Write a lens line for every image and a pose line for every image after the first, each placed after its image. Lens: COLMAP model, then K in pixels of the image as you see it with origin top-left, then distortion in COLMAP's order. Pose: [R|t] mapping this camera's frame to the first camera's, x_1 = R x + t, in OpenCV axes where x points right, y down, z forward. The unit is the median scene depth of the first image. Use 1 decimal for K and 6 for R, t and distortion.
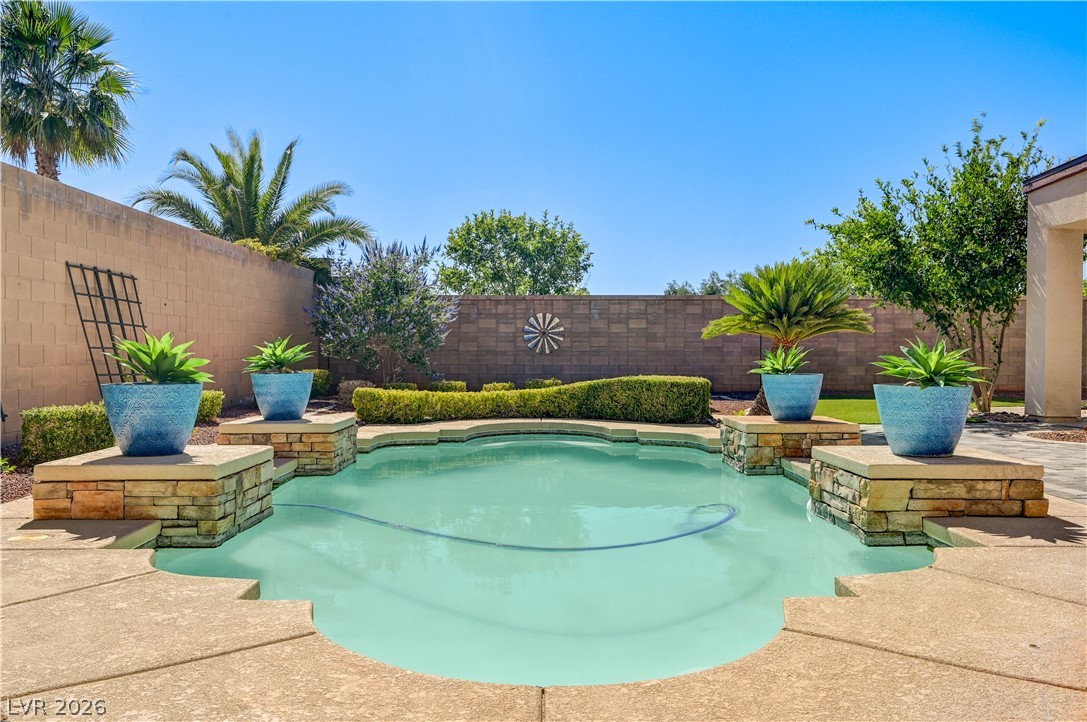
lens RADIAL K [[881.9, 0, 547.2], [0, 881.9, 362.6], [0, 0, 1]] dist [0.004525, 0.004412]
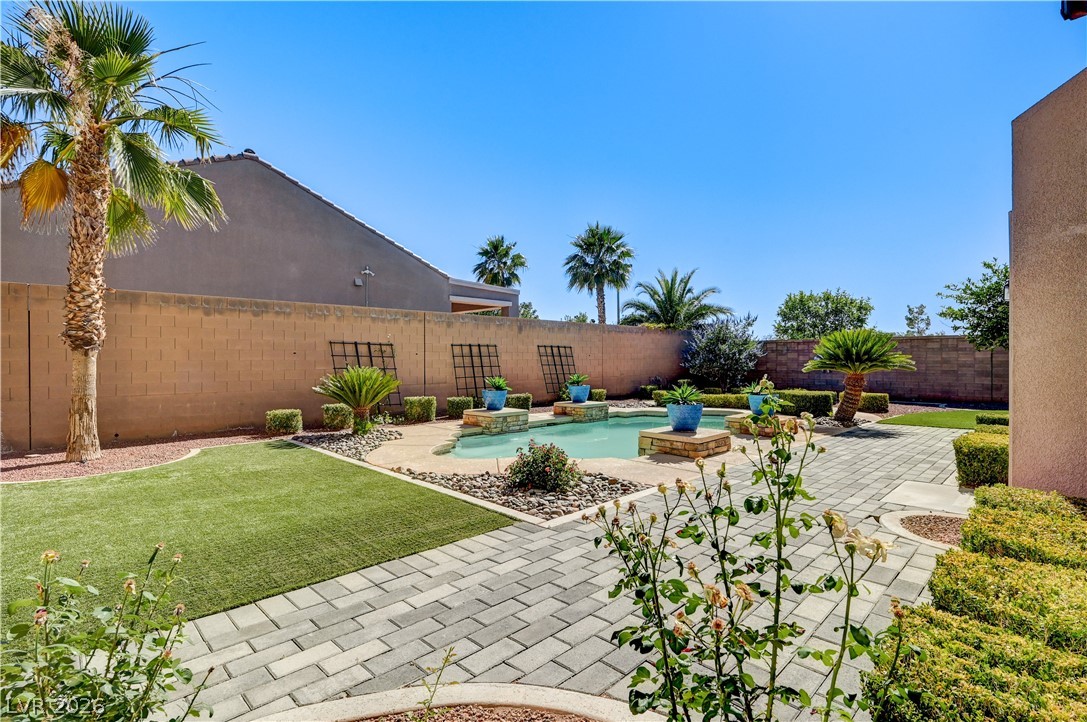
lens RADIAL K [[505.7, 0, 544.7], [0, 505.7, 359.0], [0, 0, 1]] dist [-0.001569, 0.000608]
pose [[0.695013, -0.003293, -0.718989, 0.548611], [-0.006512, 0.999920, -0.010874, -0.038585], [0.718967, 0.012239, 0.694936, -0.134987]]
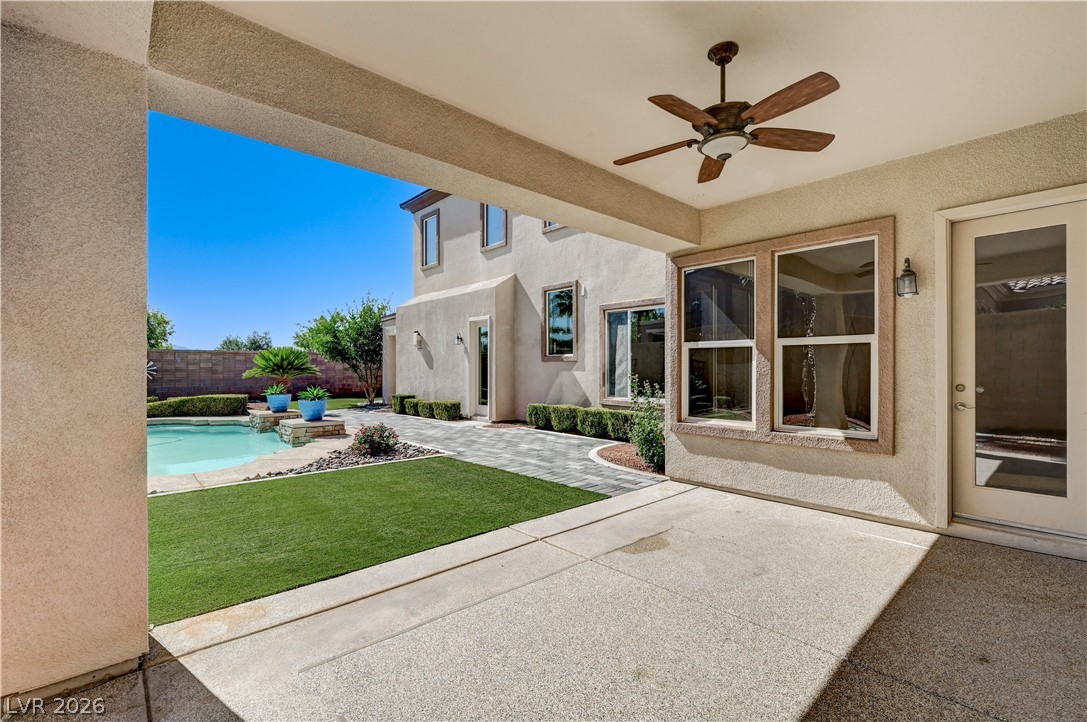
lens RADIAL K [[471.8, 0, 549.4], [0, 471.8, 367.3], [0, 0, 1]] dist [0.000013, -0.000174]
pose [[0.740037, -0.001424, 0.672565, -0.060170], [0.011156, 0.999886, -0.010158, -0.033411], [-0.672474, 0.015020, 0.739968, -0.454202]]
